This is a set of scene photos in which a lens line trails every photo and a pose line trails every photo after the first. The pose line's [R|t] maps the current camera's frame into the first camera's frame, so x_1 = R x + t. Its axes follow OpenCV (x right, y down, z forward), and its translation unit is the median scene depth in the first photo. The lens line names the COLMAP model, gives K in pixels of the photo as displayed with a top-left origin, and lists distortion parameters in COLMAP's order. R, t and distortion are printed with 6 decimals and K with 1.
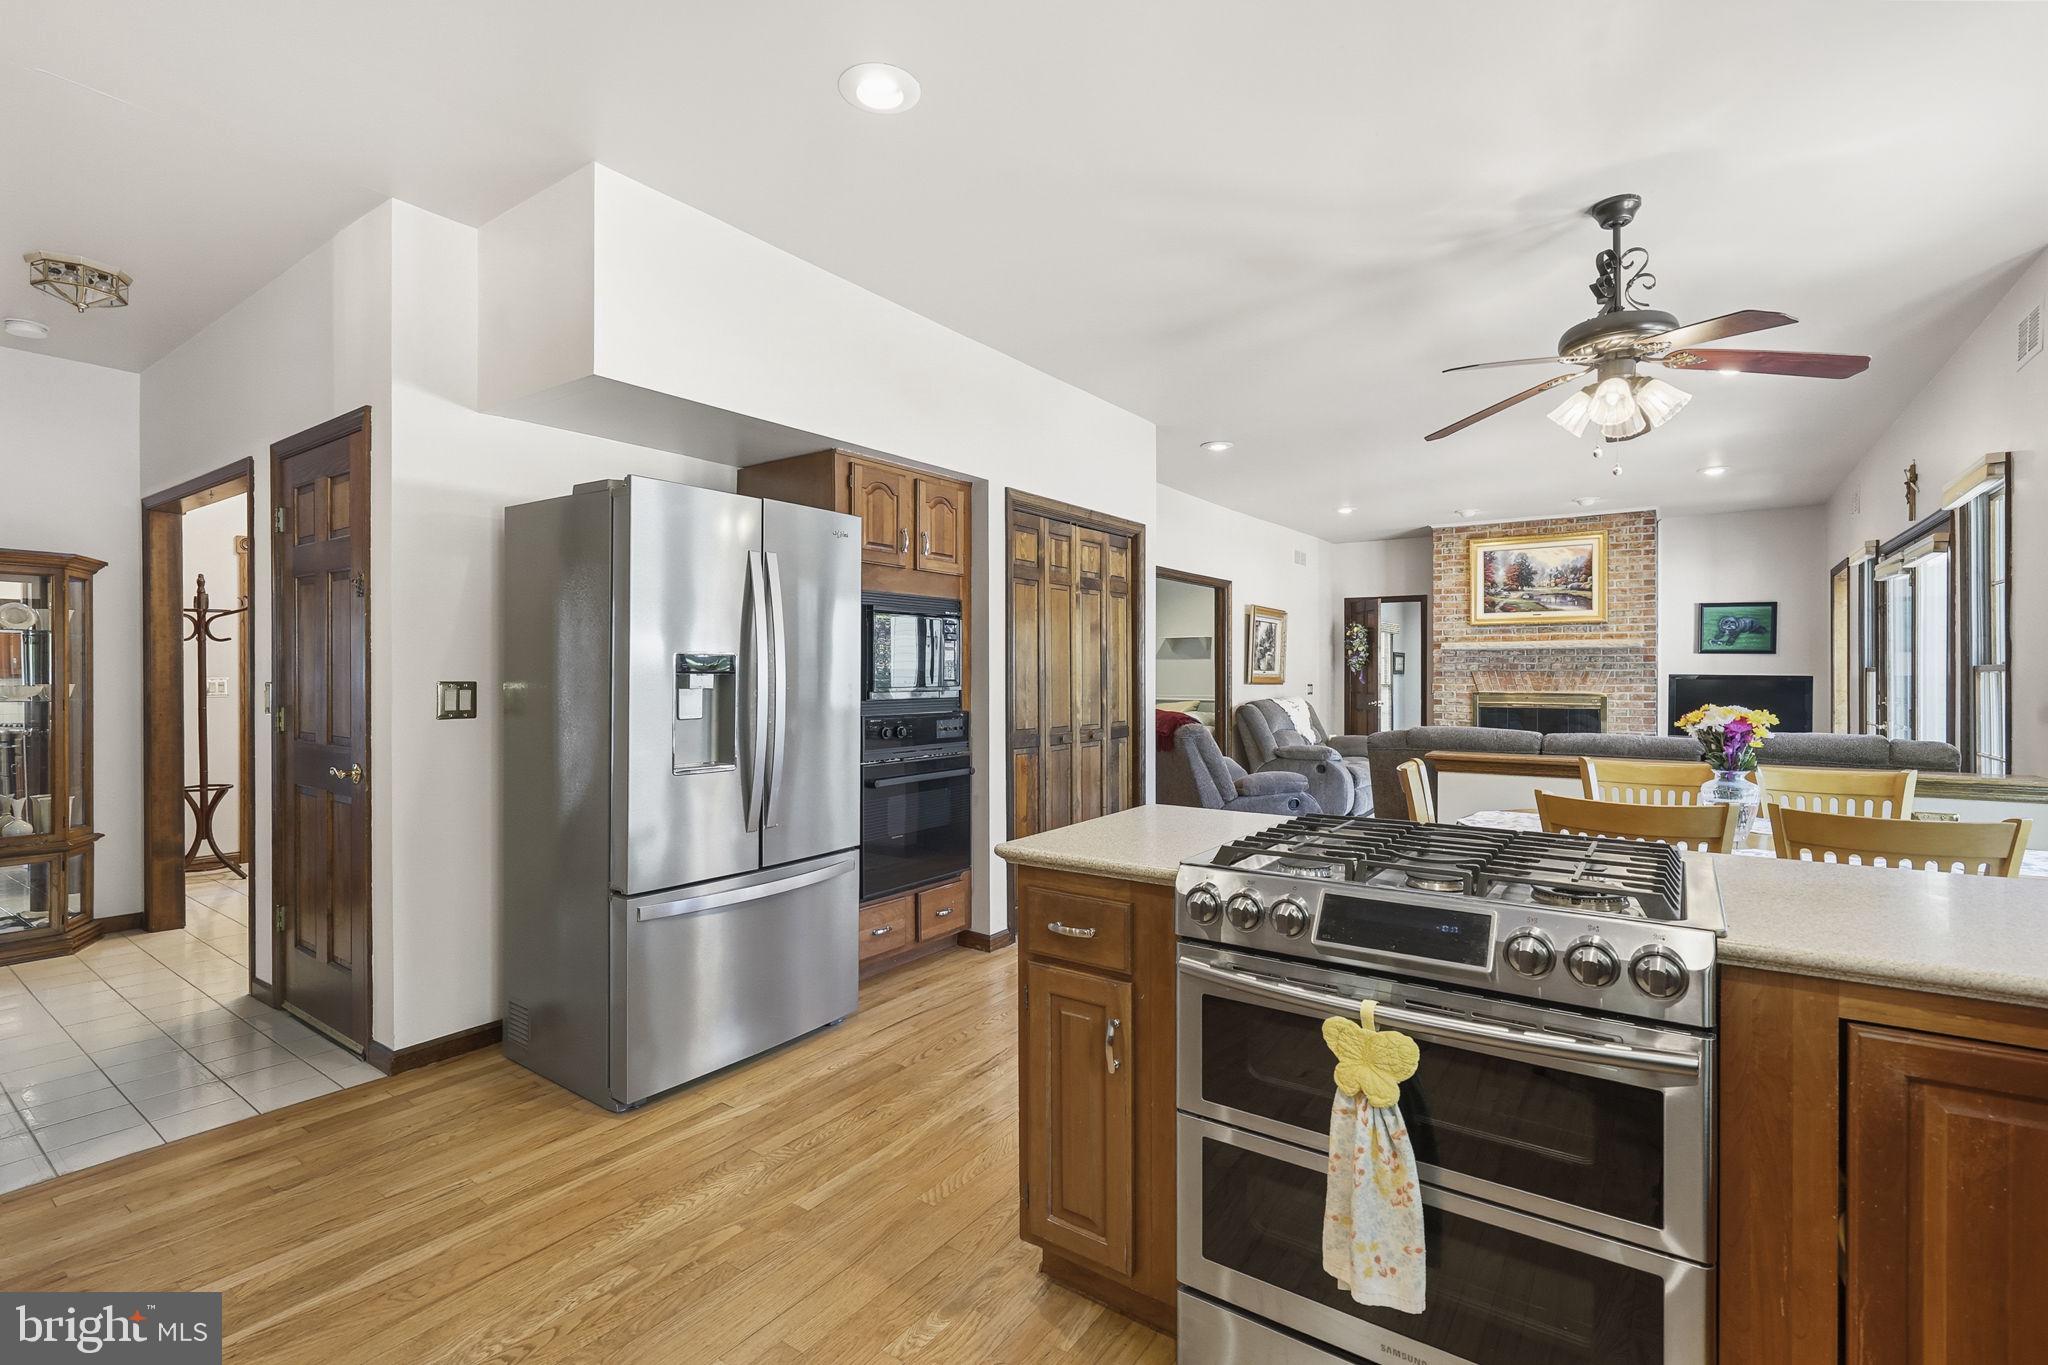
lens RADIAL K [[916.4, 0, 1023.3], [0, 916.4, 683.3], [0, 0, 1]] dist [-0.001419, 0.001168]
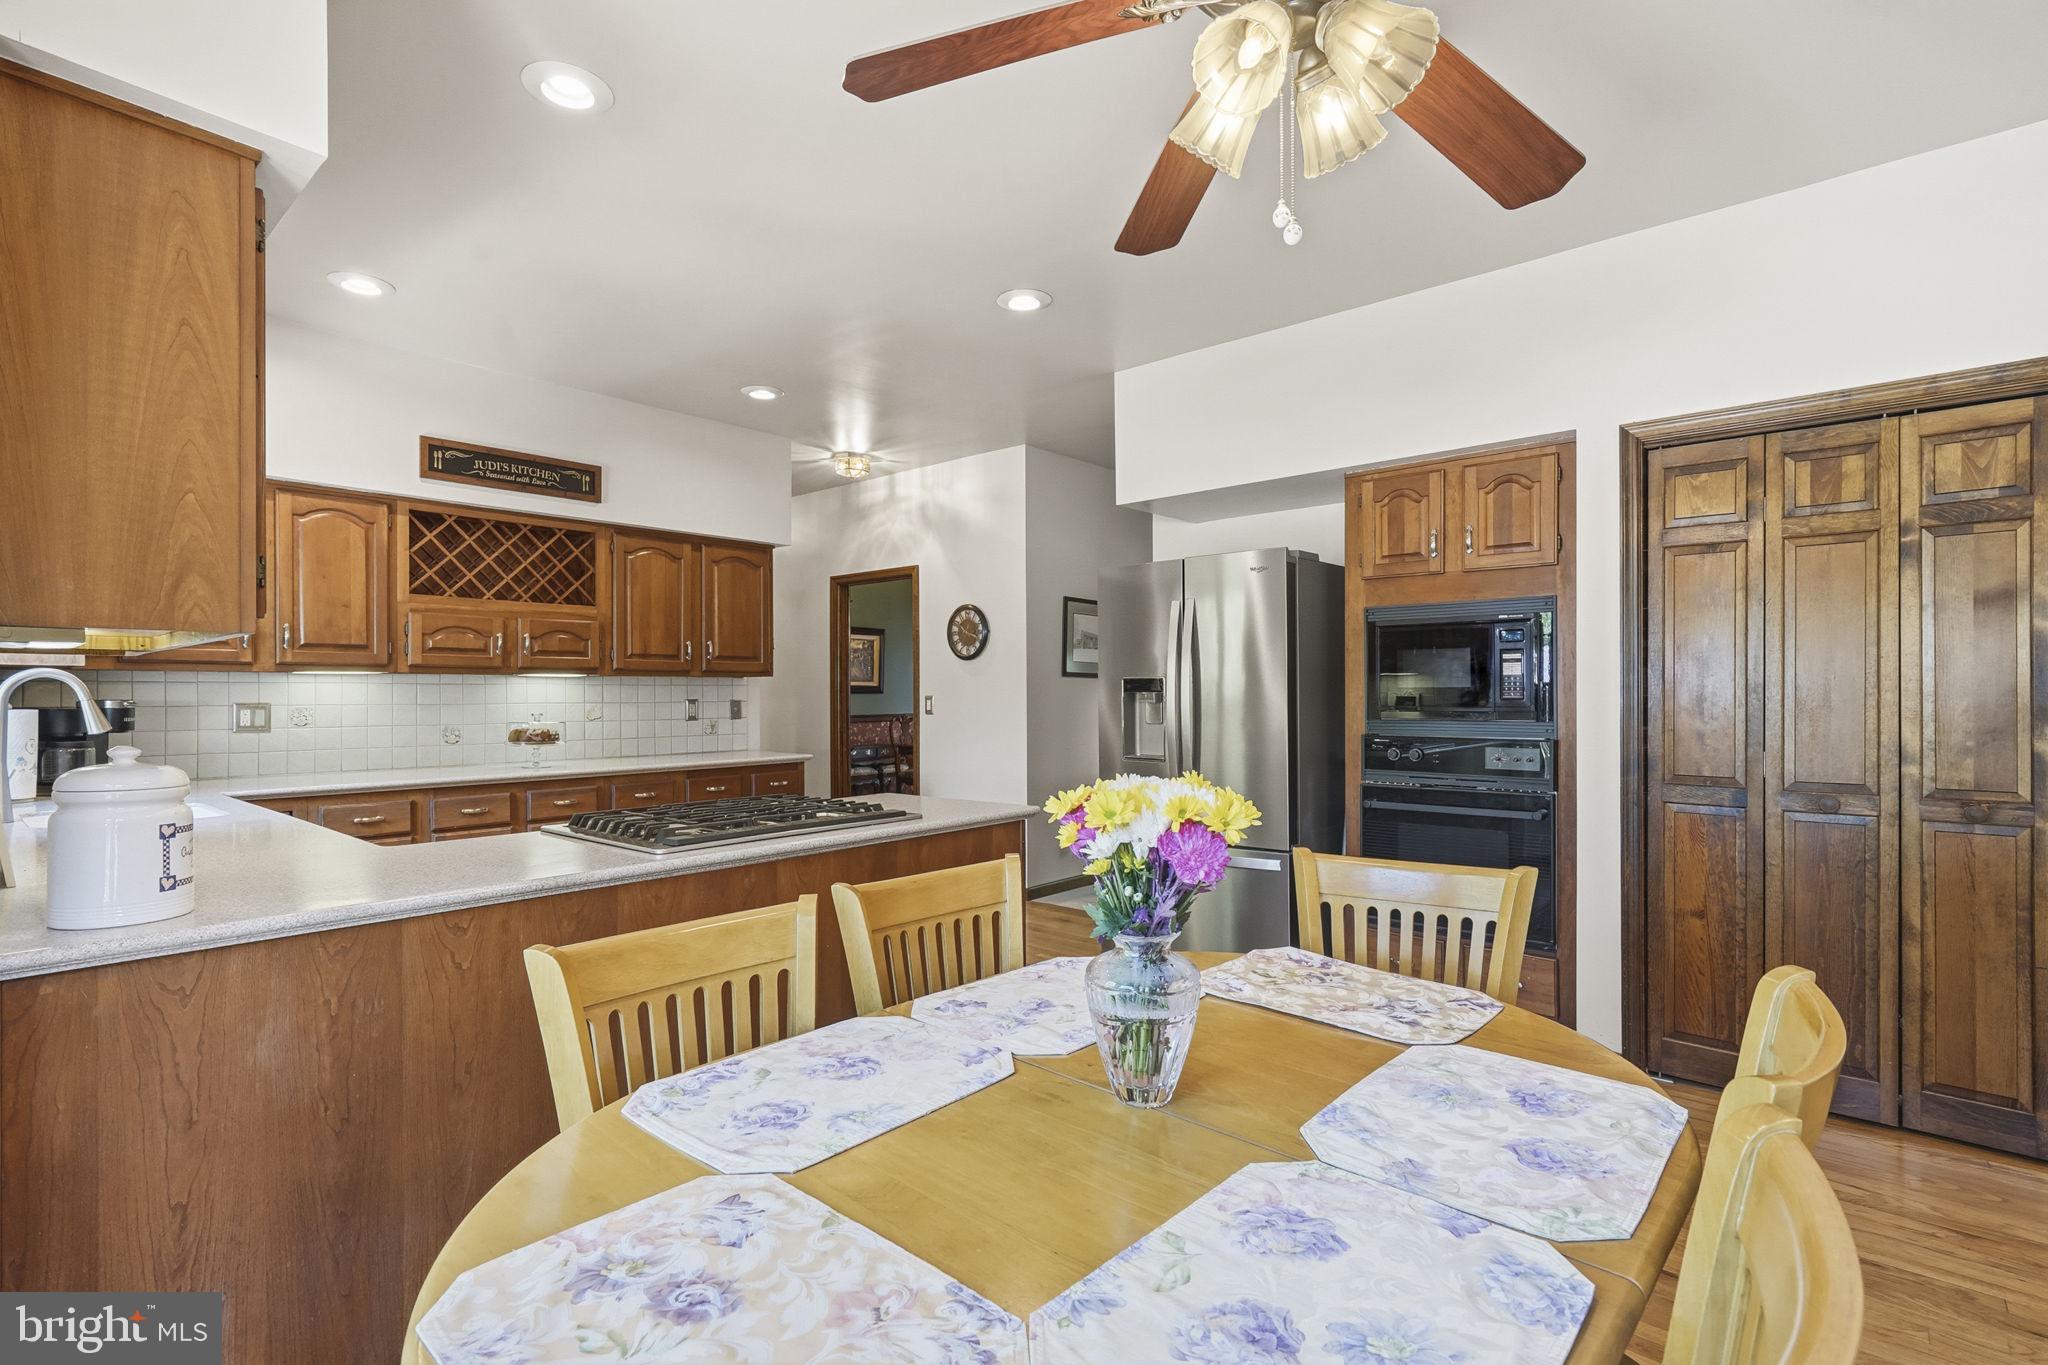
lens RADIAL K [[959.8, 0, 1026.7], [0, 959.8, 695.6], [0, 0, 1]] dist [0.002936, 0.000708]
pose [[-0.101824, 0.009937, -0.994753, 0.828859], [0.001292, 0.999951, 0.009856, -0.015624], [0.994802, -0.000282, -0.101831, 0.664895]]
